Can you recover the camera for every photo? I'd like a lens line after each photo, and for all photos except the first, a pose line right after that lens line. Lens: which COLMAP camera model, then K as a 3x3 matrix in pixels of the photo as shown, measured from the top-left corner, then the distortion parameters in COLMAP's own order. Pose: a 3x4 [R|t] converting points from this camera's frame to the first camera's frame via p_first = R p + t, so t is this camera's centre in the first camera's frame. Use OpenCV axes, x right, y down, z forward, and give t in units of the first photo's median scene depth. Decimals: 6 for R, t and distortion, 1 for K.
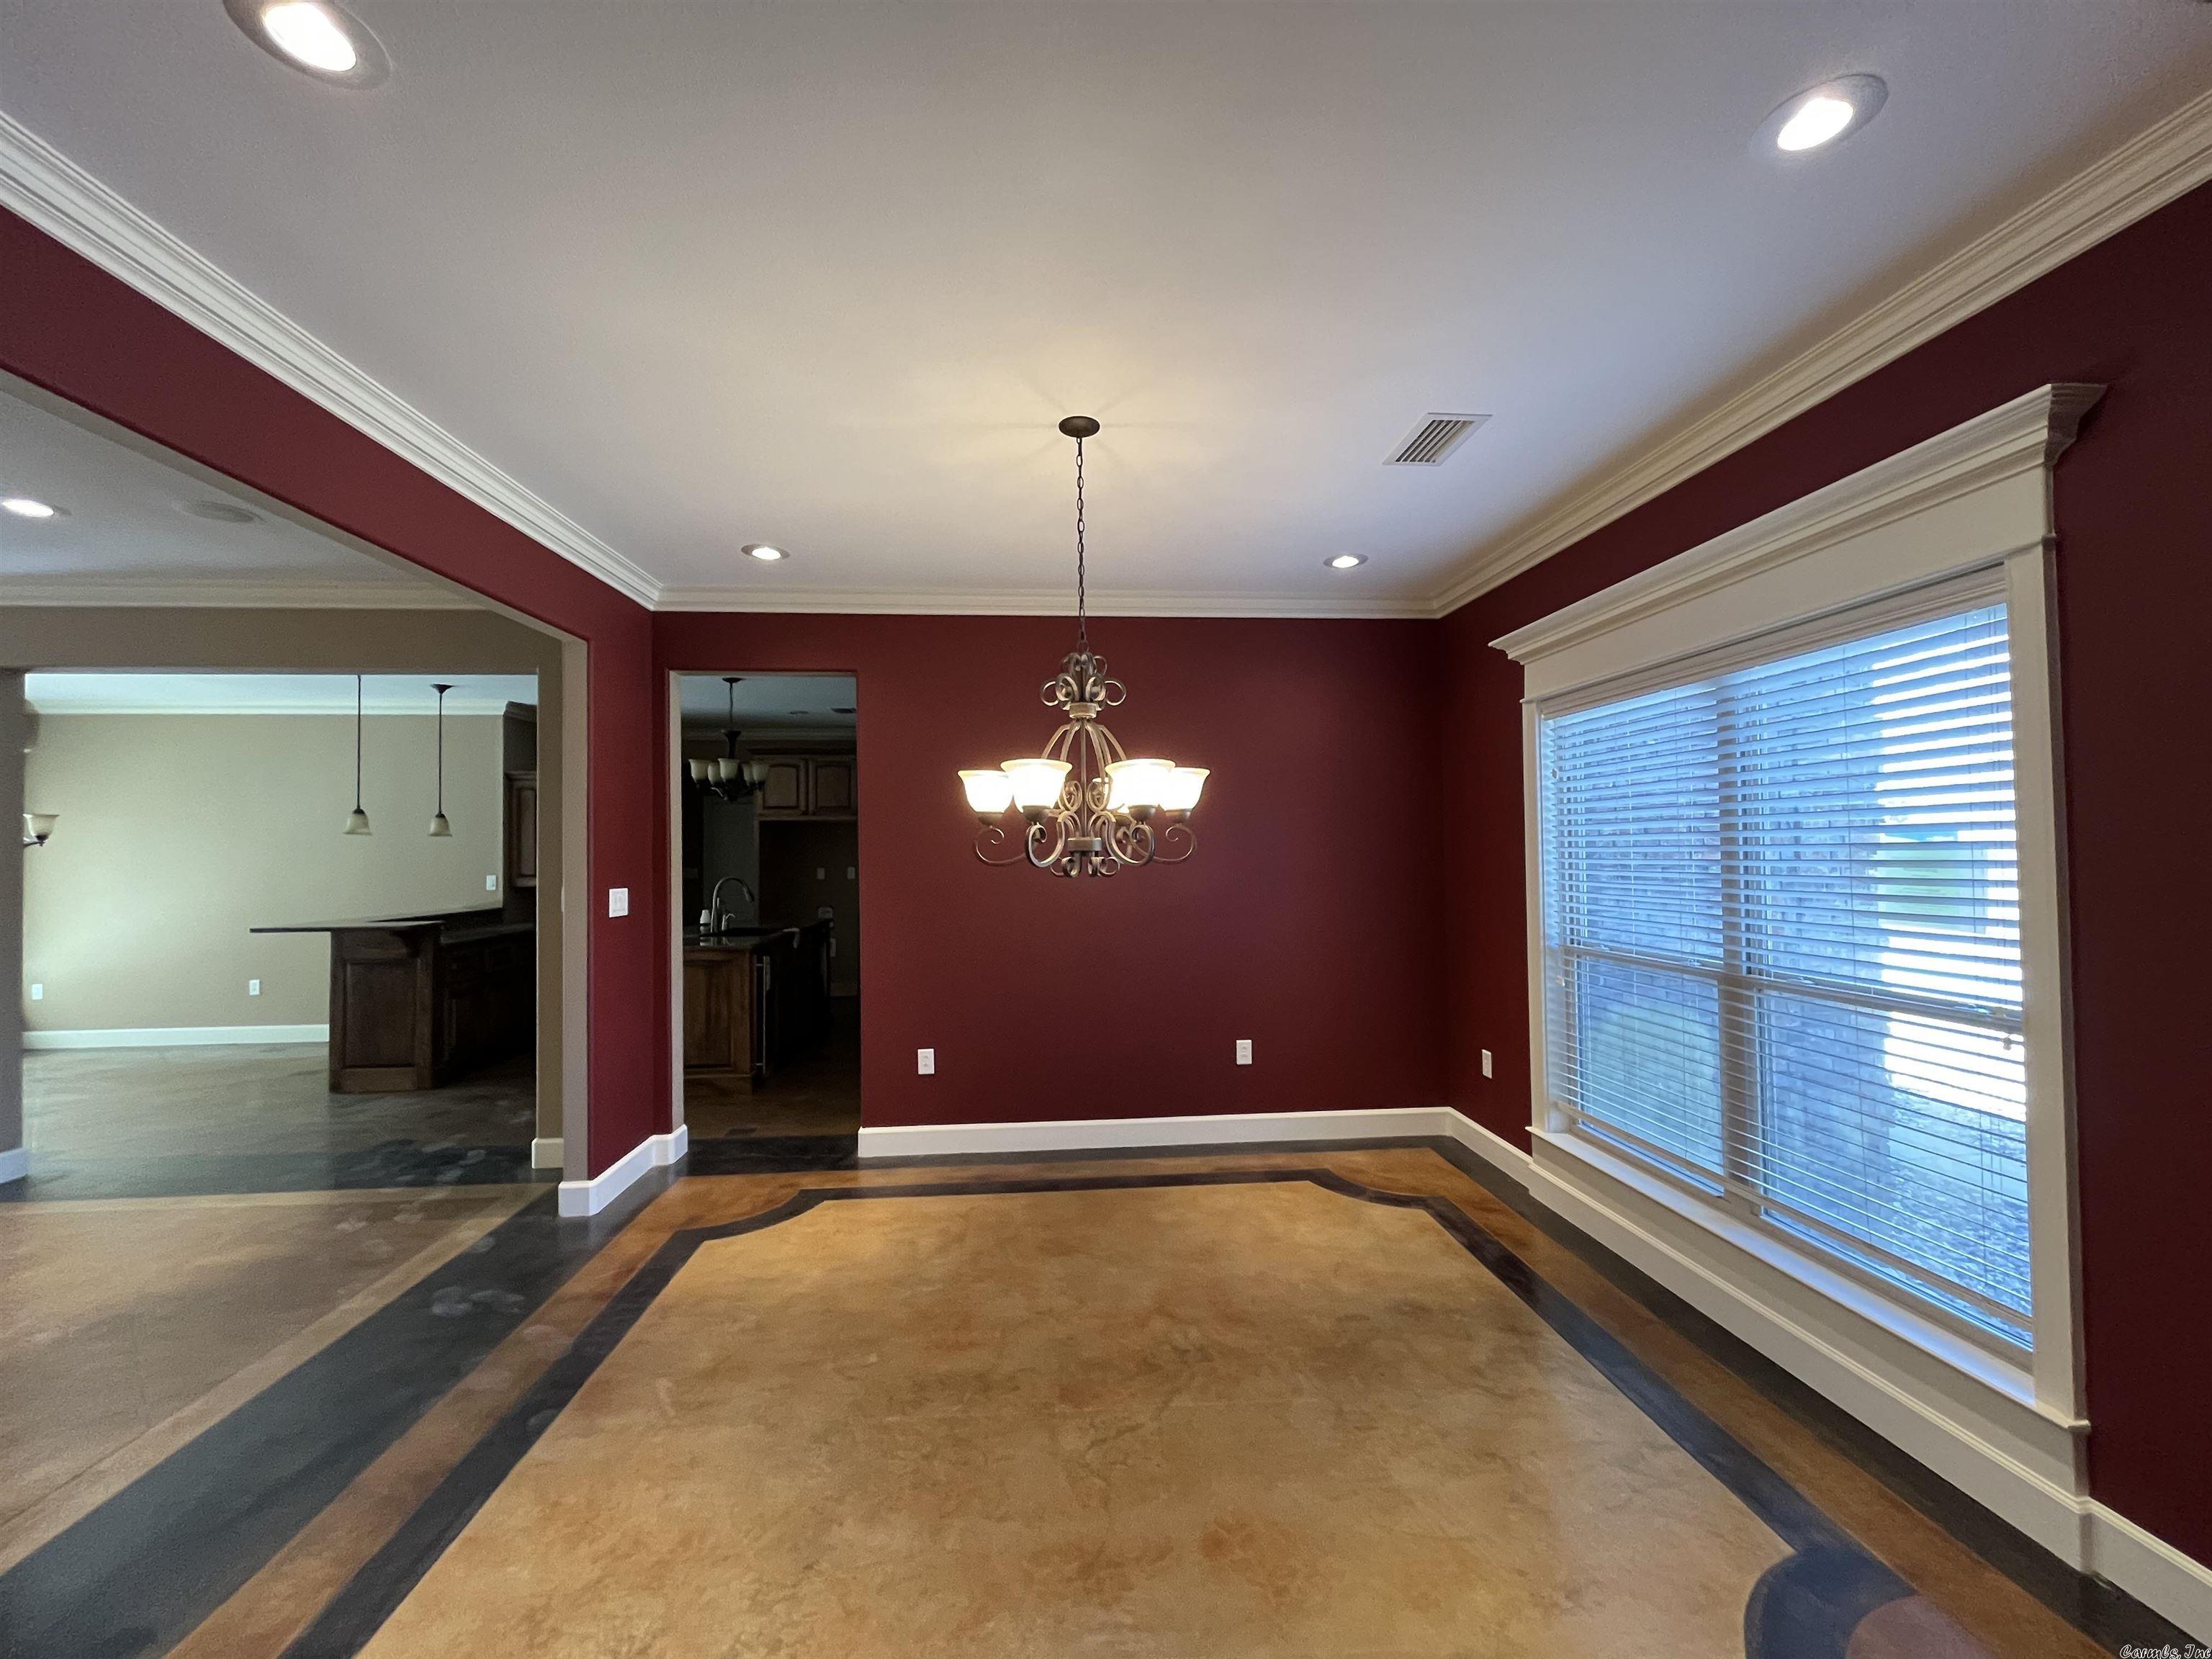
lens RADIAL K [[891.9, 0, 1106.5], [0, 891.9, 830.3], [0, 0, 1]] dist [-0.002964, -0.000554]
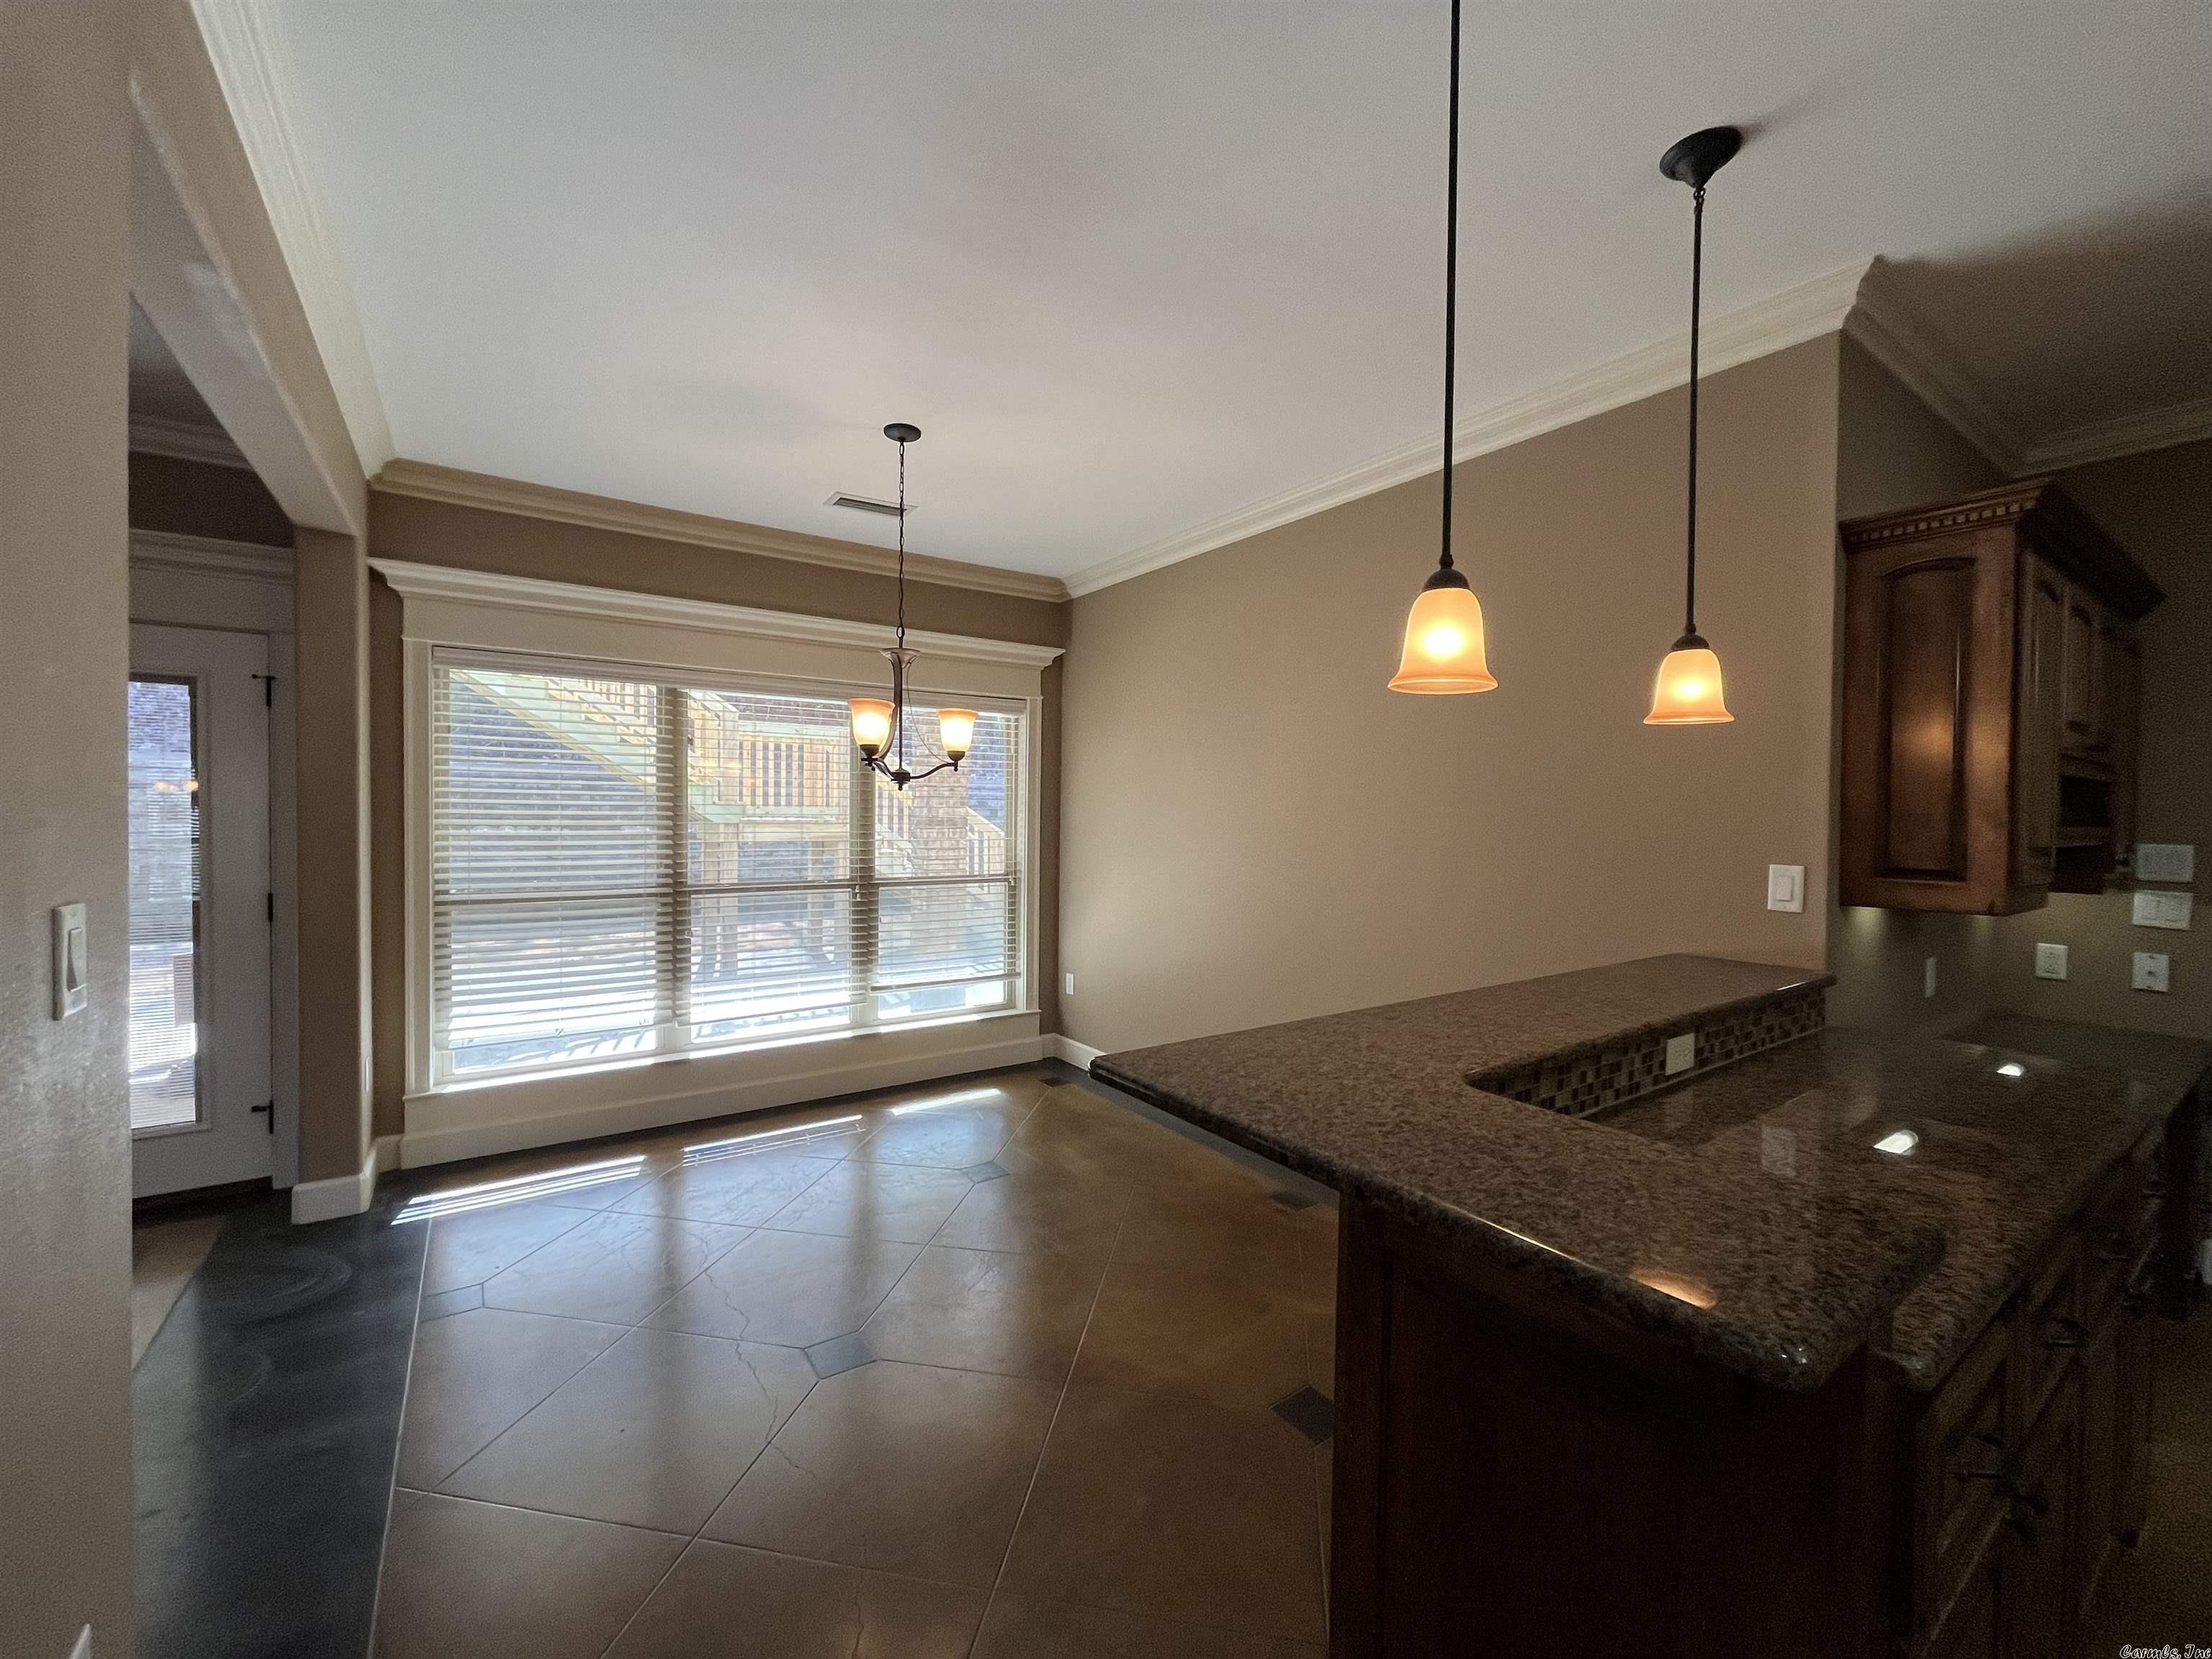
lens RADIAL K [[891.9, 0, 1111.0], [0, 891.9, 832.9], [0, 0, 1]] dist [-0.002964, -0.000554]
pose [[0.500204, 0.034422, -0.865223, -1.376539], [0.003780, 0.999113, 0.041934, 0.066887], [0.865899, -0.024246, 0.499631, 1.629644]]
